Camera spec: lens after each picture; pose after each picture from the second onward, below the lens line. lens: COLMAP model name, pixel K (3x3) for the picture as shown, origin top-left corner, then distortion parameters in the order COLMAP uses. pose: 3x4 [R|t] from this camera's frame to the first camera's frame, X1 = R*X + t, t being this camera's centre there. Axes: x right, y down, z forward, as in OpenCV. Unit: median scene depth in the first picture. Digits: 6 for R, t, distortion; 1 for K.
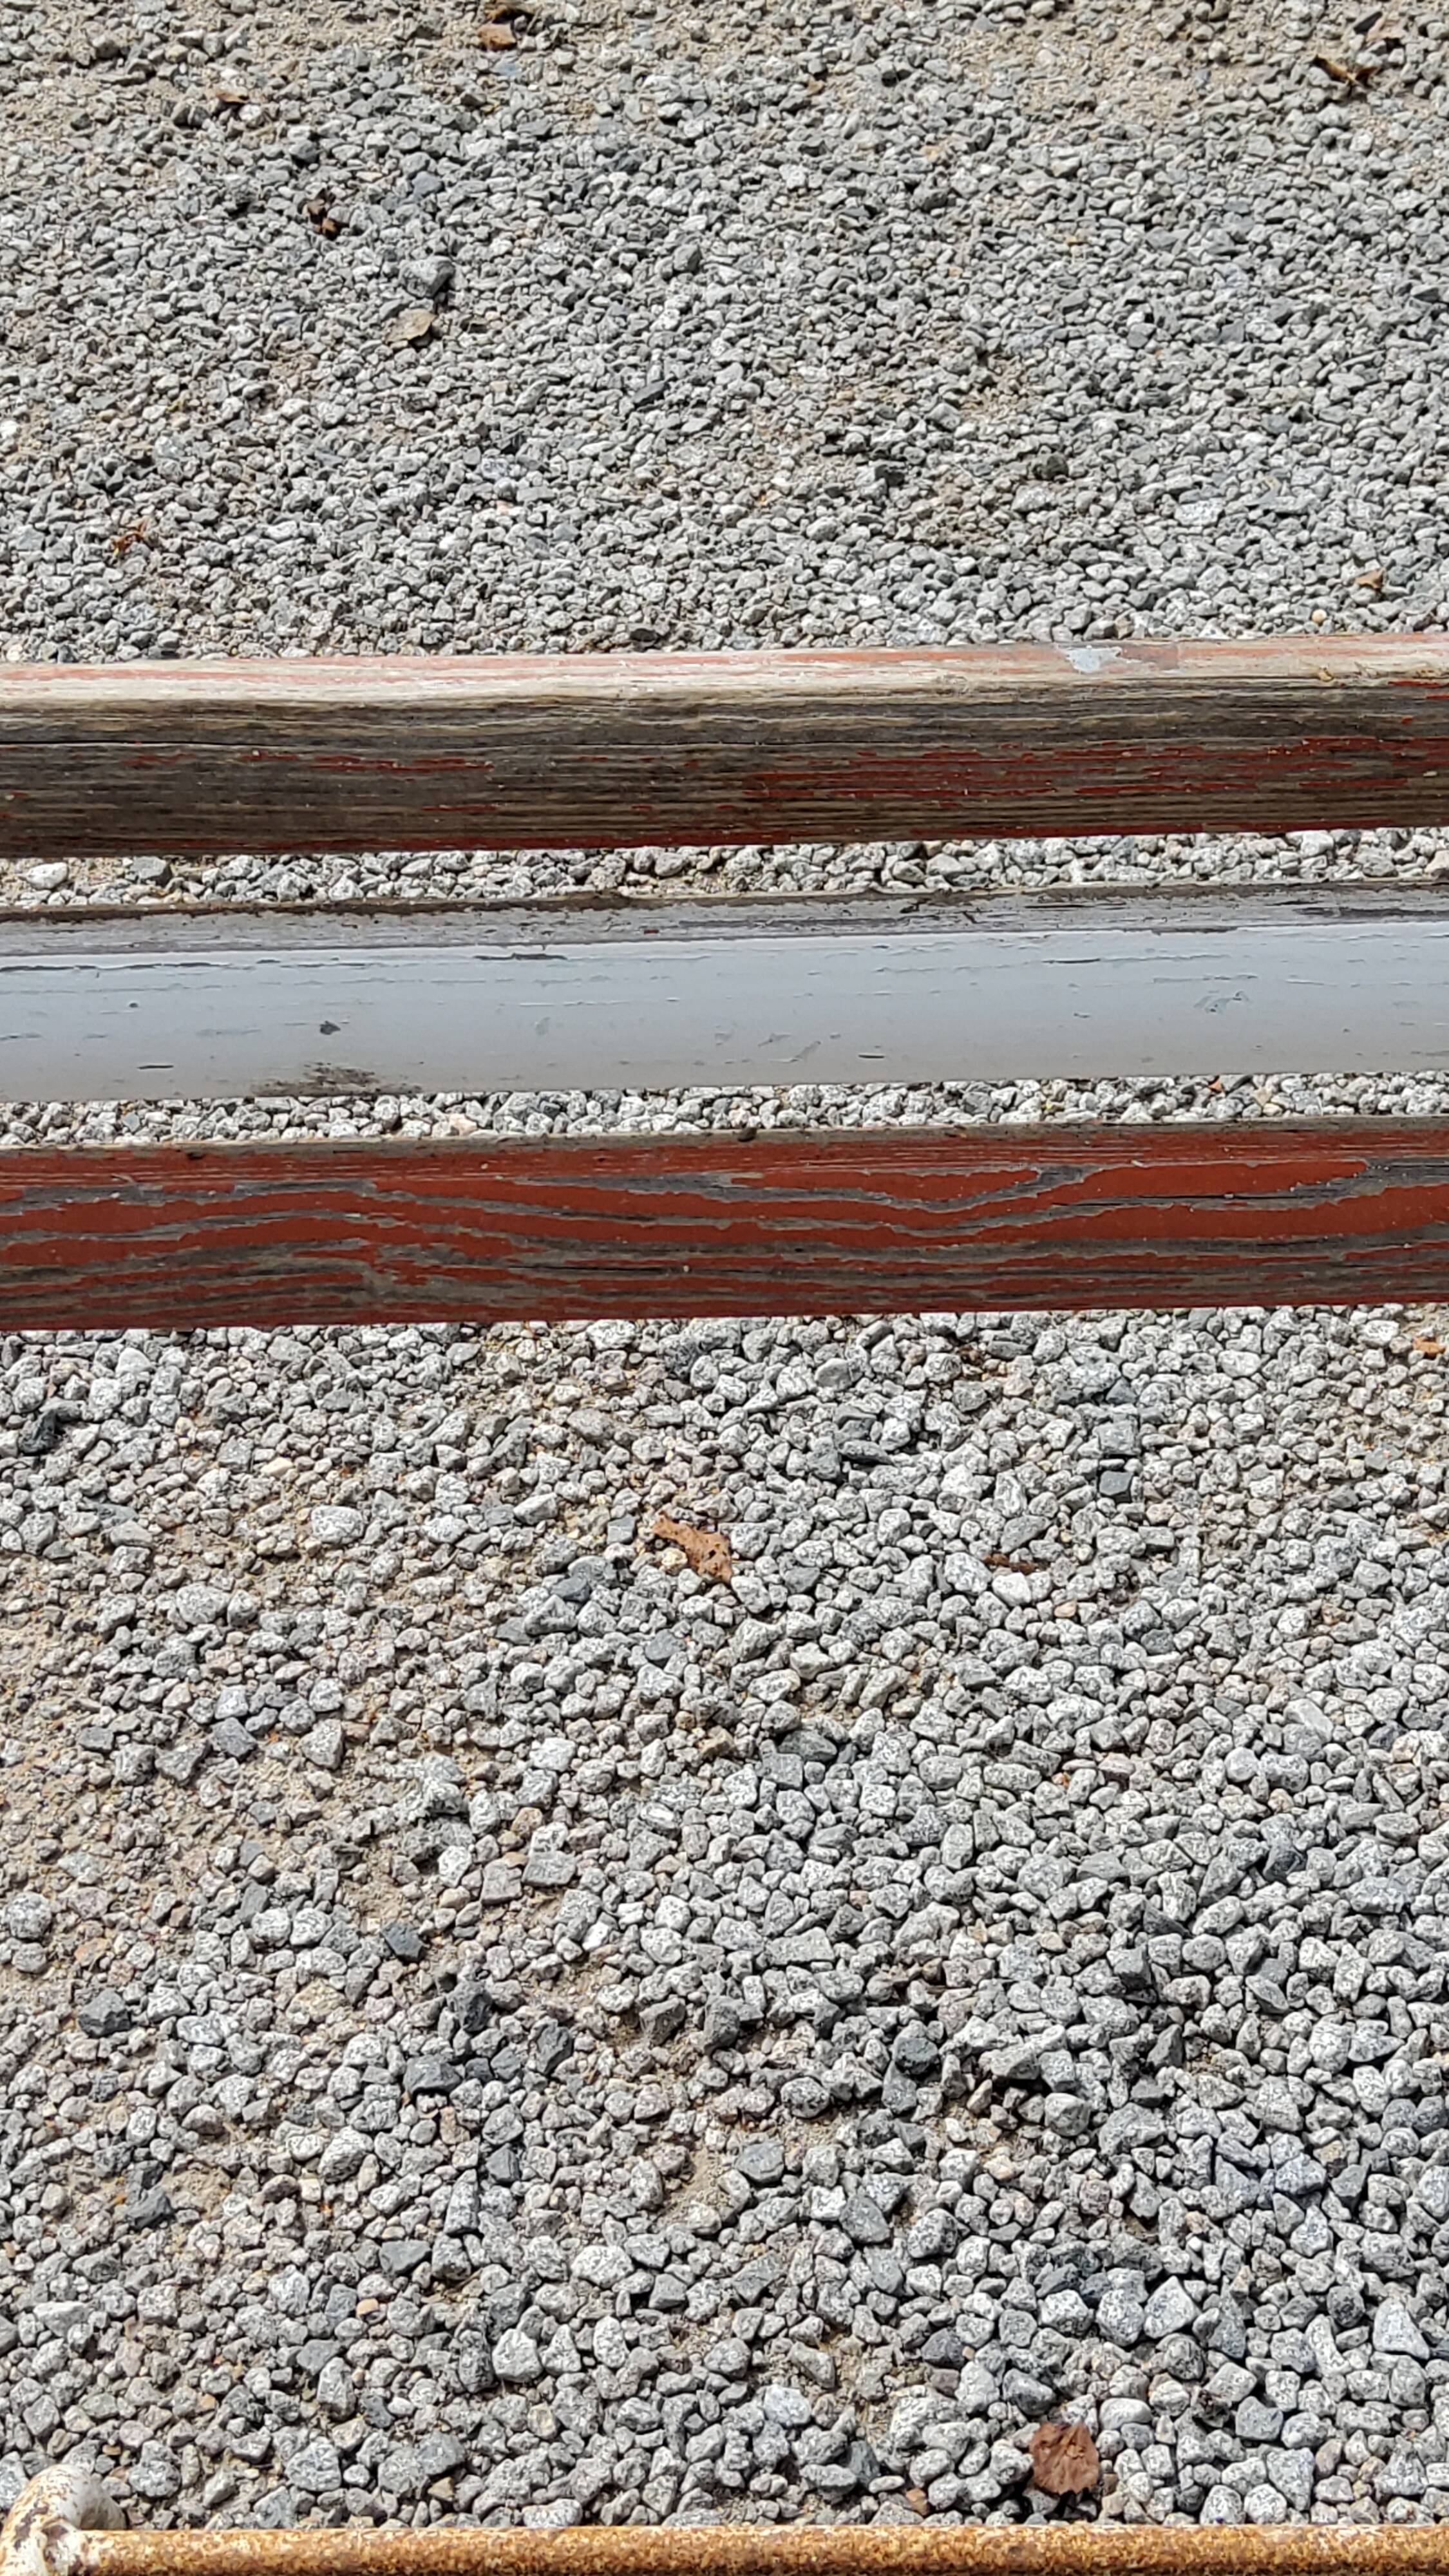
lens RADIAL K [[3788.3, 0, 716.5], [0, 3788.3, 1295.8], [0, 0, 1]] dist [0.095585, 0.000000]
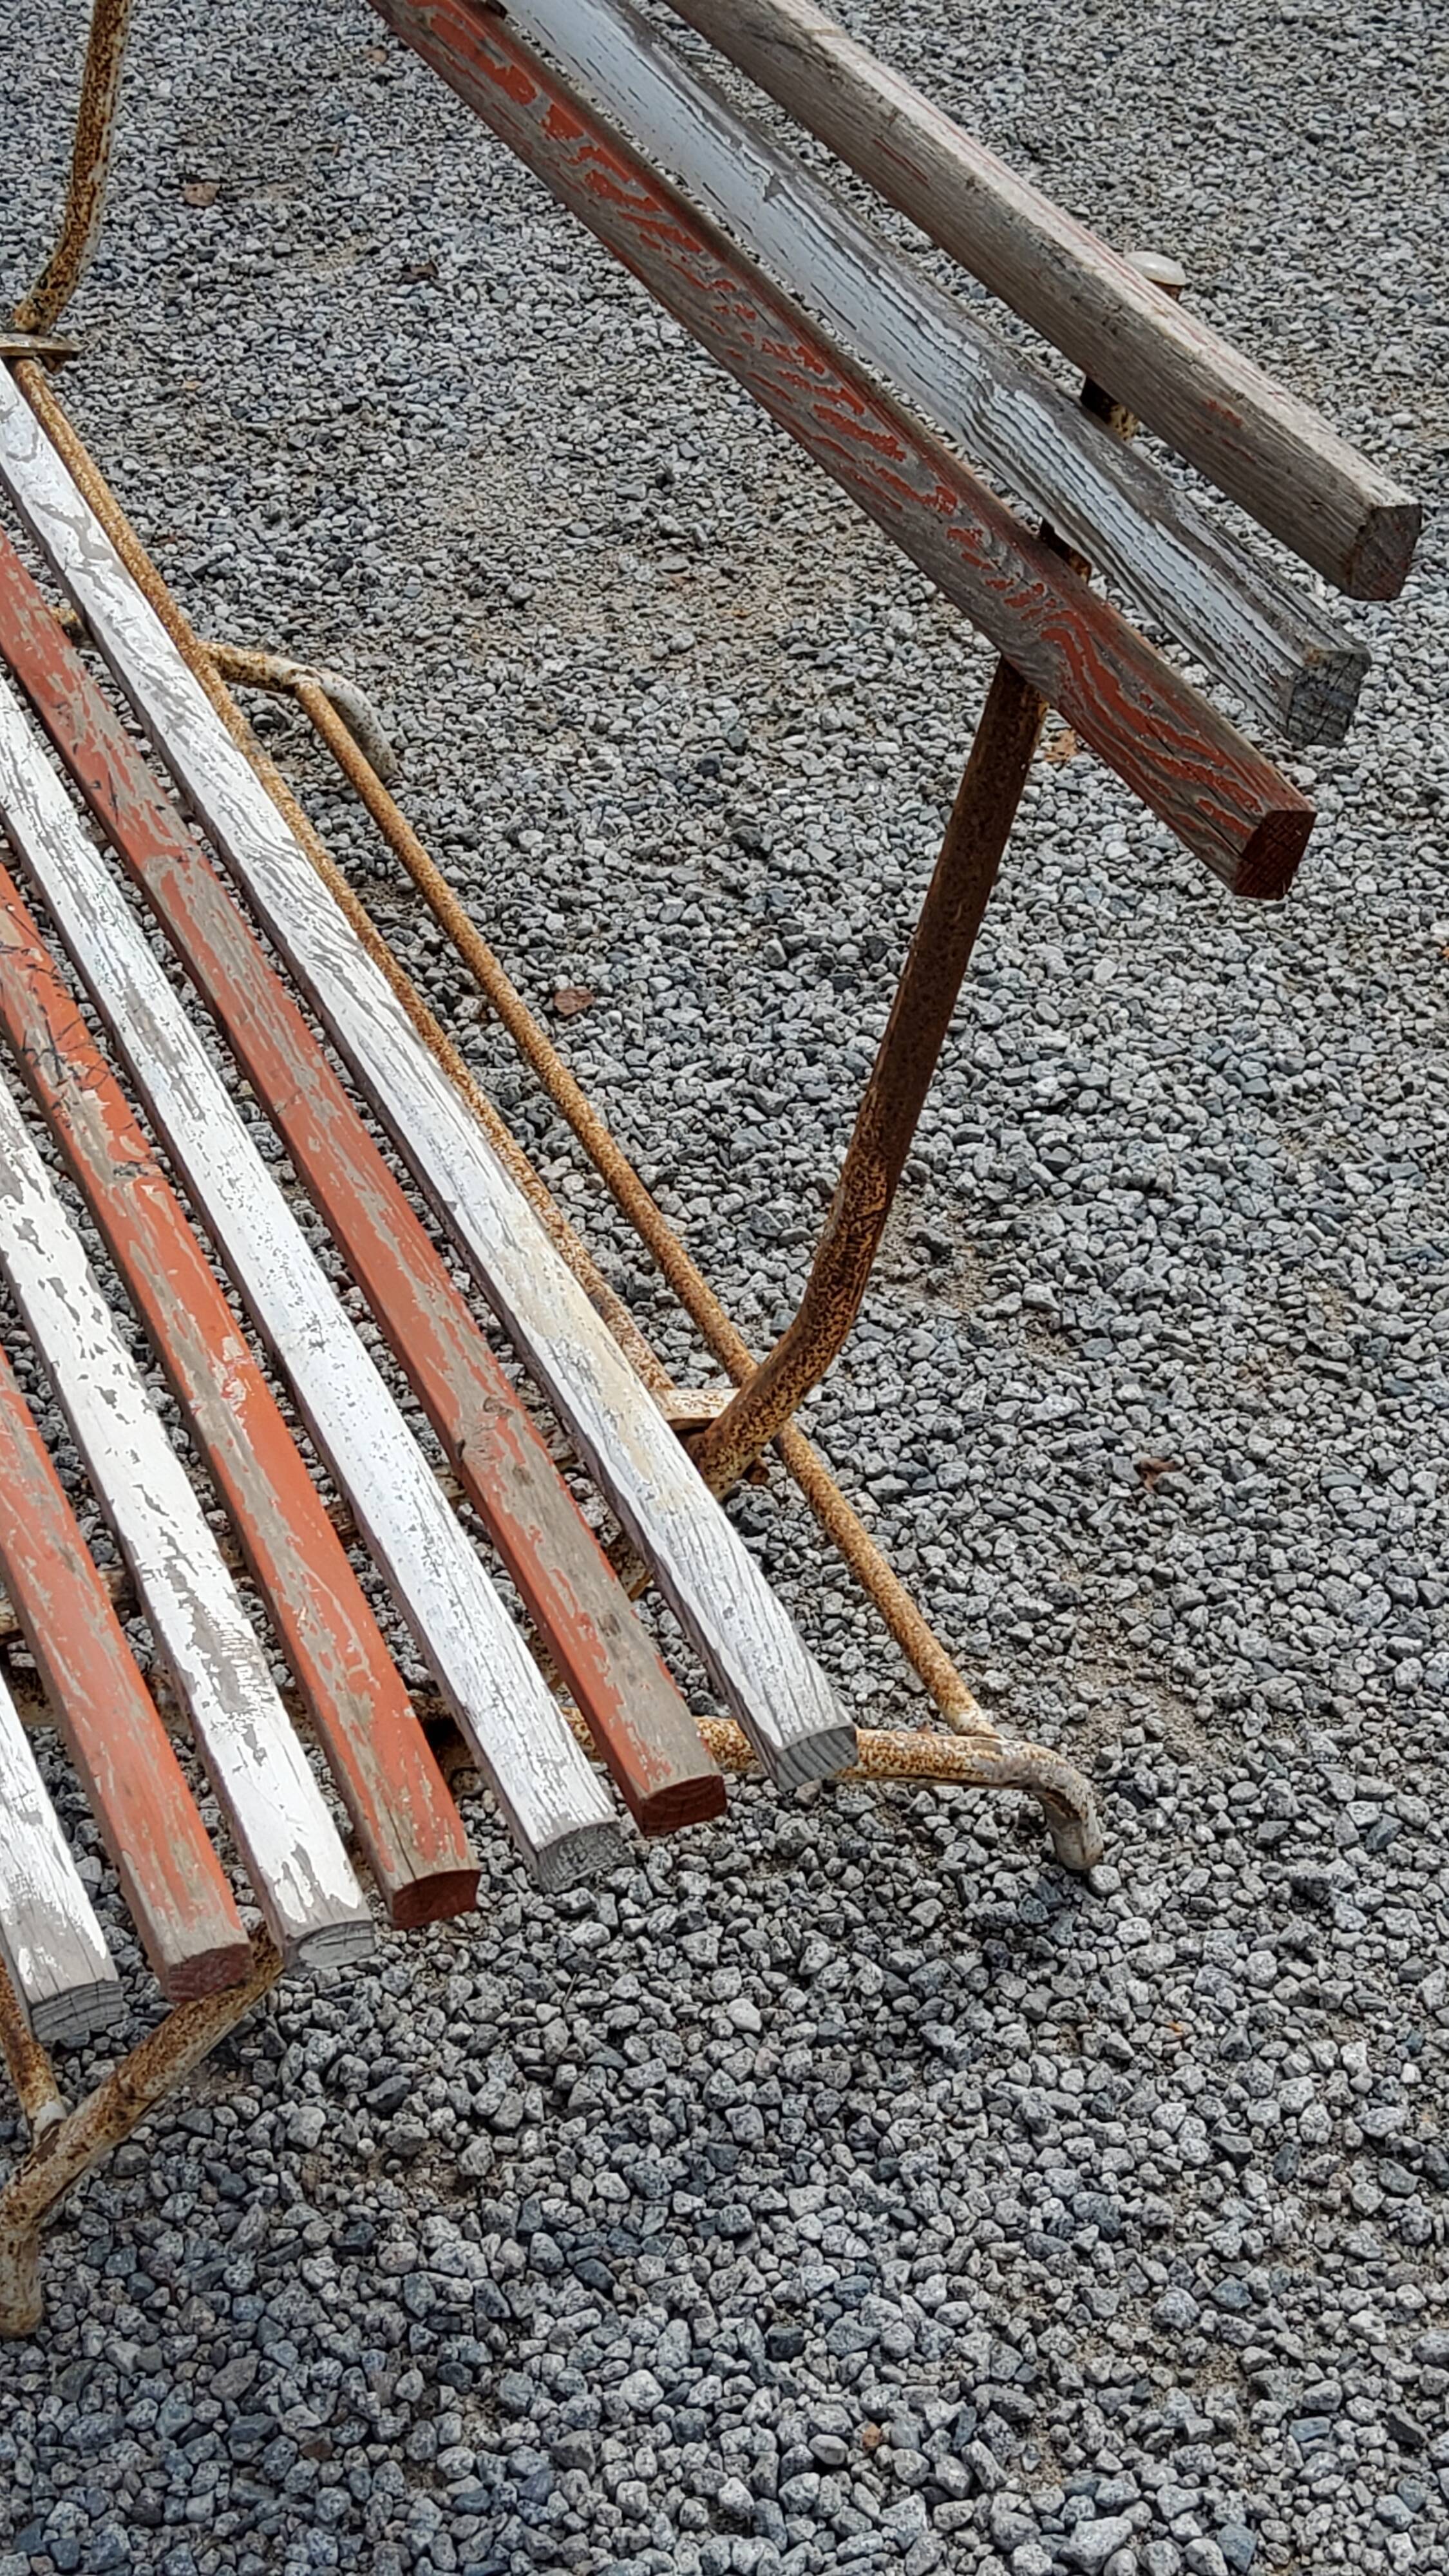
lens RADIAL K [[3788.3, 0, 738.2], [0, 3788.3, 1260.1], [0, 0, 1]] dist [0.095585, 0.000000]
pose [[0.385856, 0.587445, -0.711353, 1.182293], [-0.649012, 0.720845, 0.243243, -0.078606], [0.655667, 0.367820, 0.659401, -0.078024]]
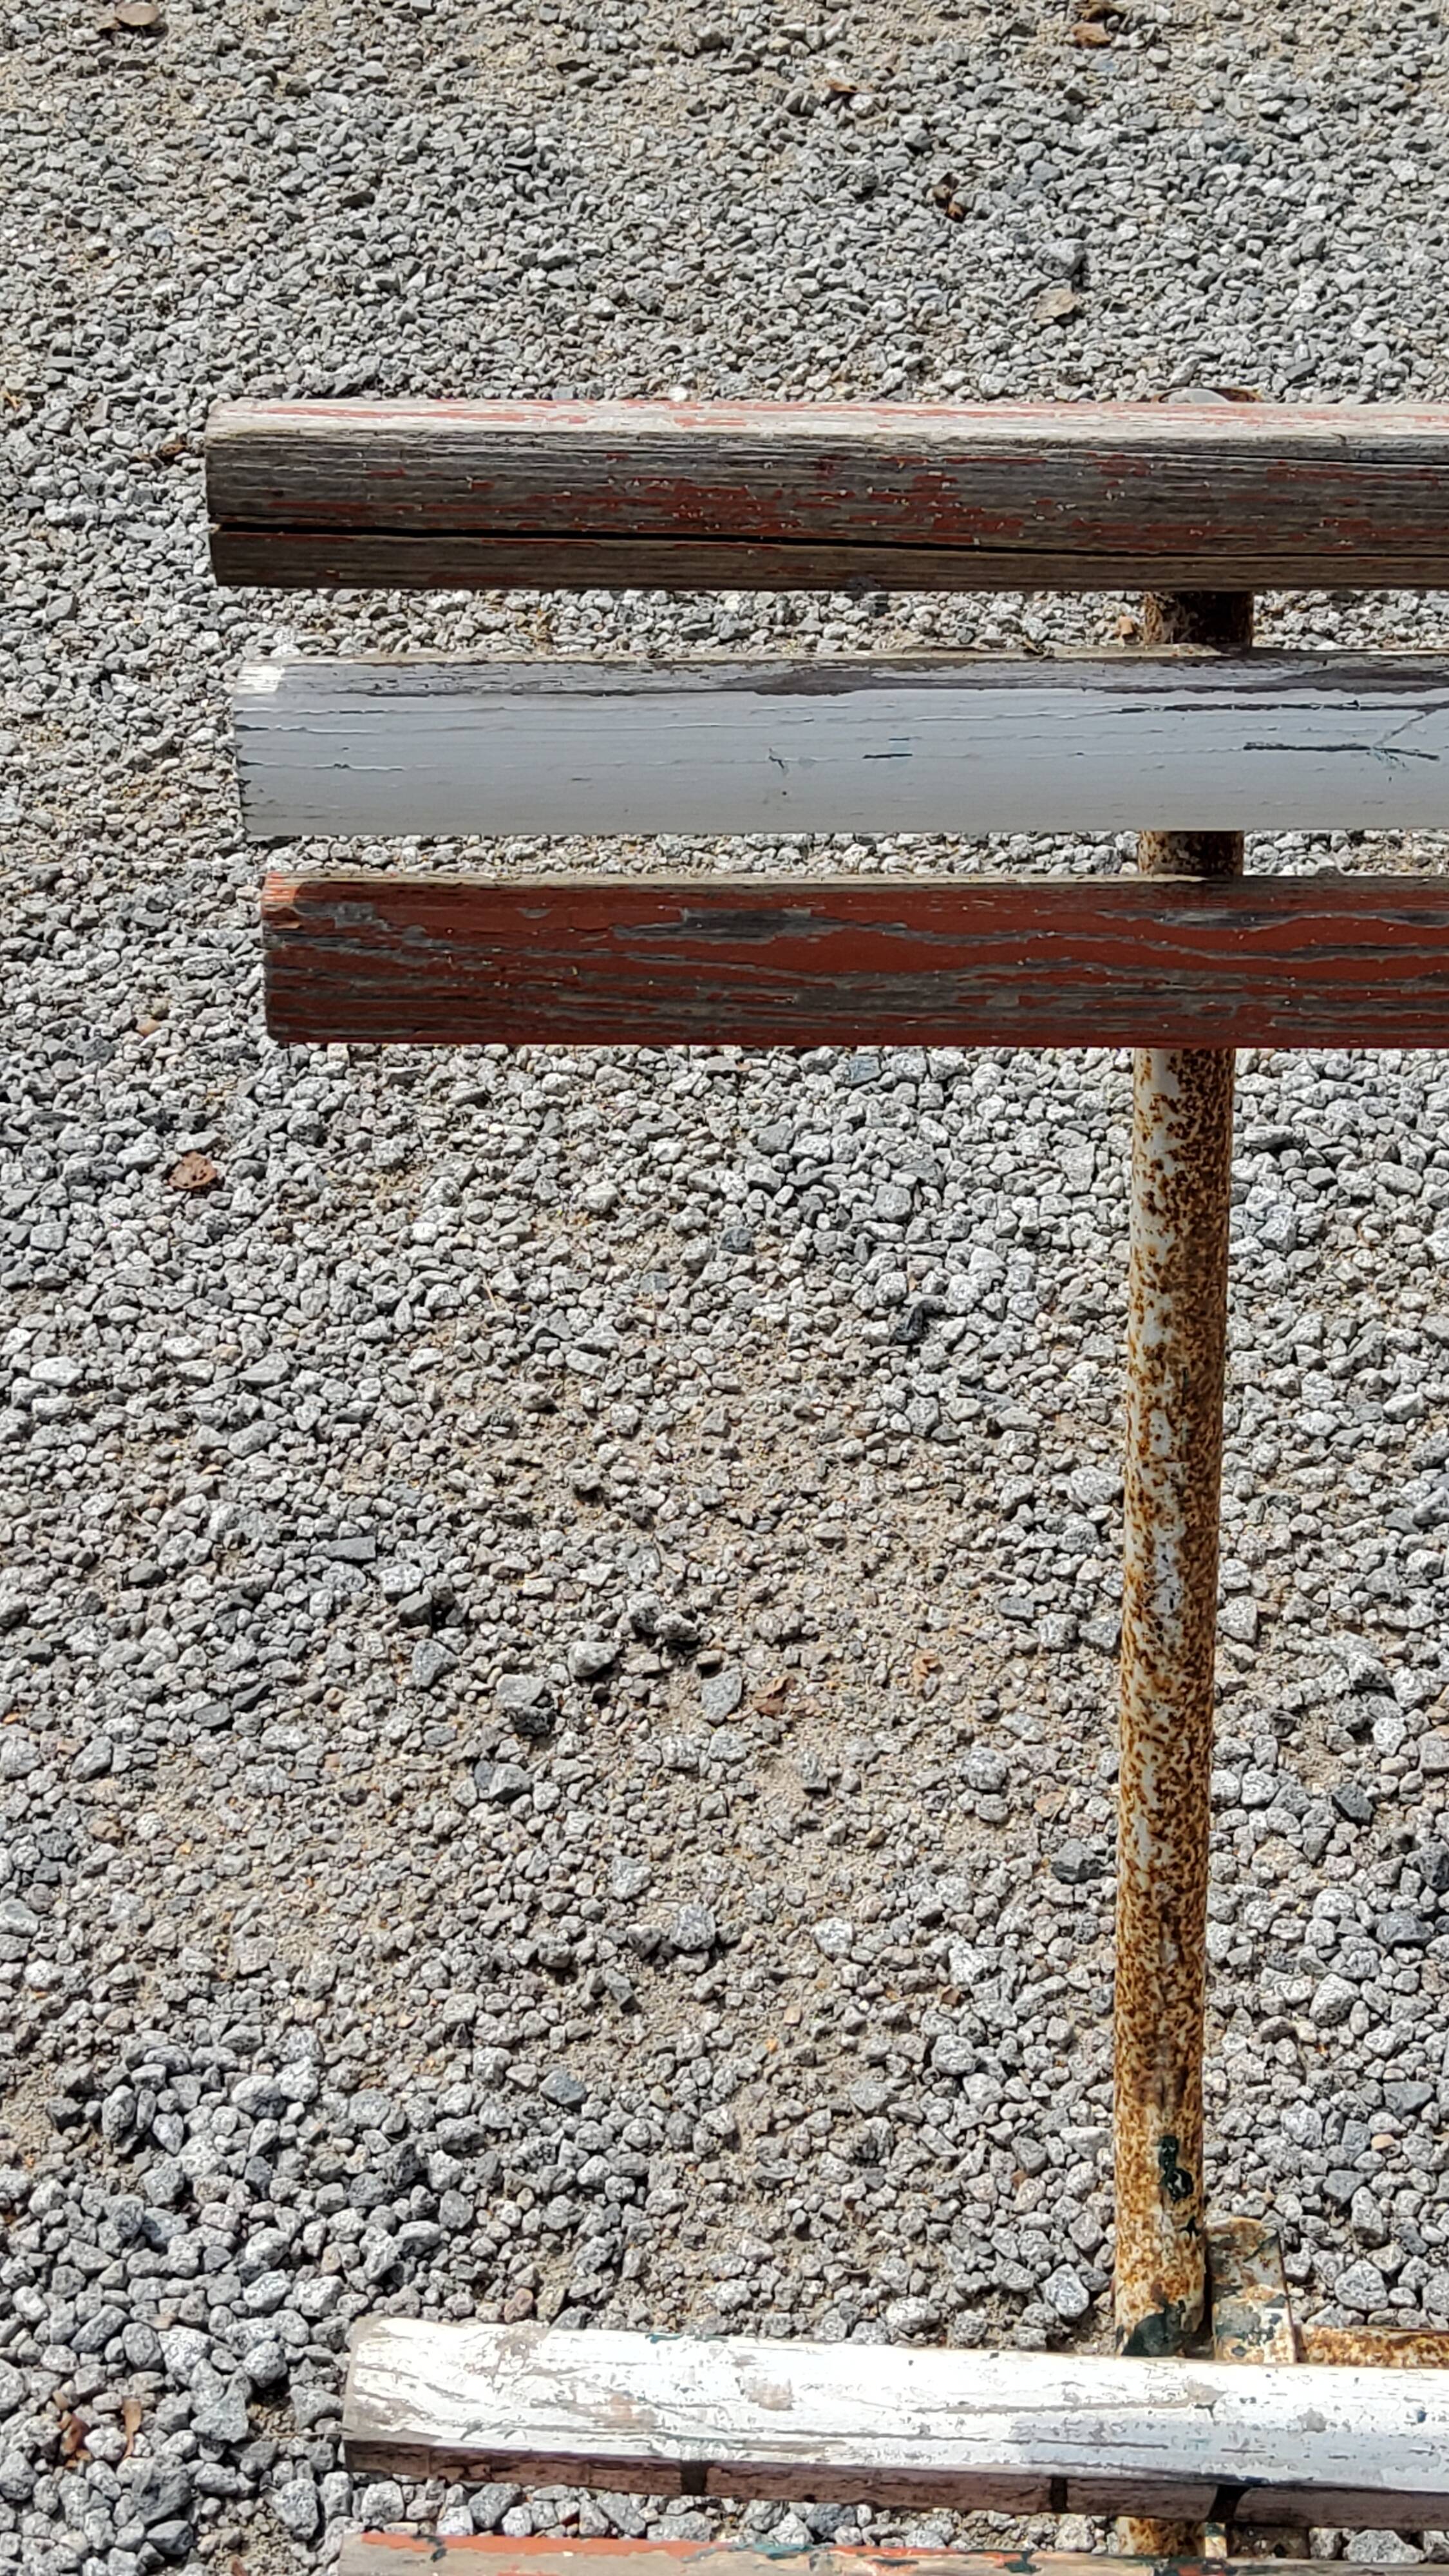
lens RADIAL K [[3788.3, 0, 712.7], [0, 3788.3, 1300.9], [0, 0, 1]] dist [0.095585, 0.000000]
pose [[0.999662, 0.025854, 0.002856, -0.233130], [-0.025792, 0.999469, -0.019924, 0.051545], [-0.003369, 0.019844, 0.999797, -0.031958]]
